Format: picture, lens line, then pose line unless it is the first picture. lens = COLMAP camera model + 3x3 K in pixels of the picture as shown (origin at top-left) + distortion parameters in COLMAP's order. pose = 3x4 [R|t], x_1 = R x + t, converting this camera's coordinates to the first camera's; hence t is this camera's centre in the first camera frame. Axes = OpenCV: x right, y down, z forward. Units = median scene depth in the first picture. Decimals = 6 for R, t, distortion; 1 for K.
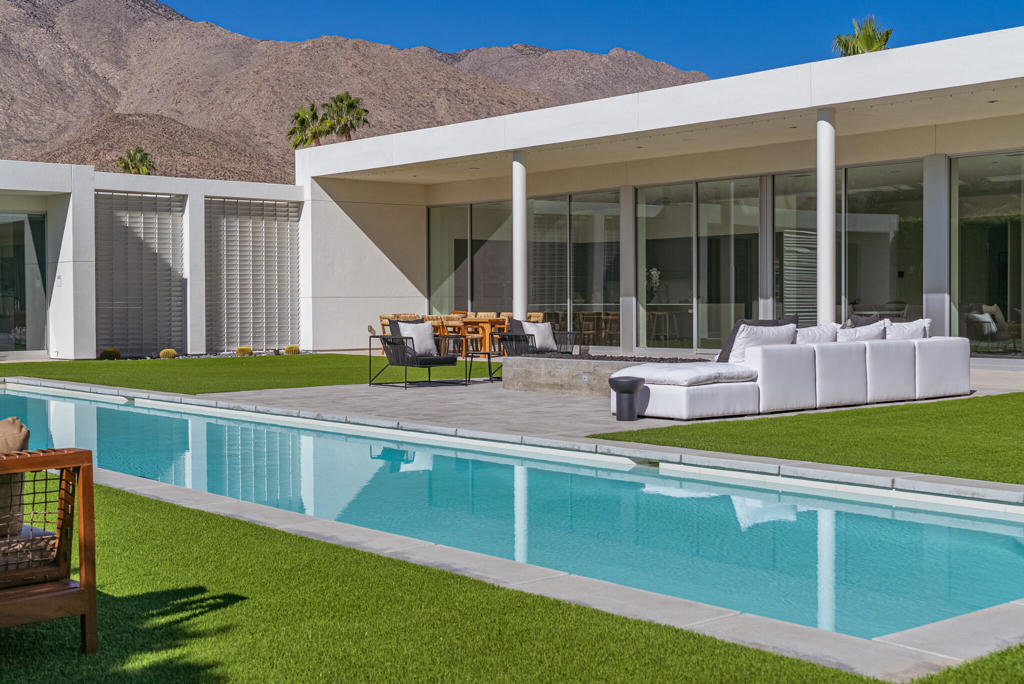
lens RADIAL K [[1346.1, 0, 518.2], [0, 1346.1, 336.0], [0, 0, 1]] dist [0.025845, 0.000000]
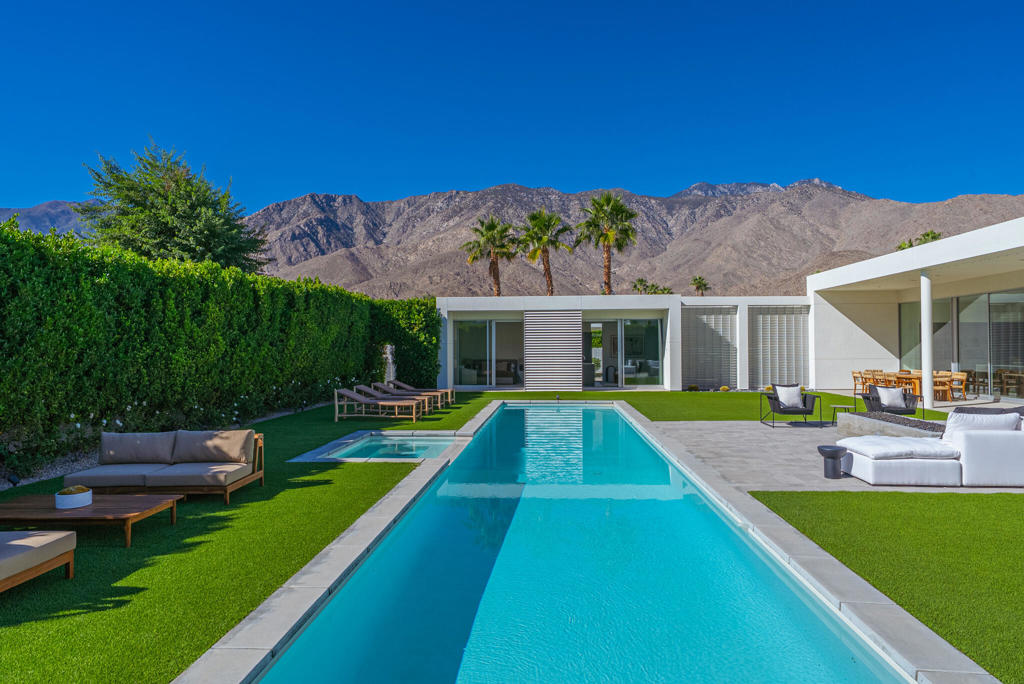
lens RADIAL K [[626.9, 0, 509.6], [0, 626.9, 340.5], [0, 0, 1]] dist [0.004452, 0.000540]
pose [[0.721516, -0.007433, -0.692358, 0.142544], [-0.015808, 0.999505, -0.027205, -0.027327], [0.692217, 0.030574, 0.721041, 0.148612]]
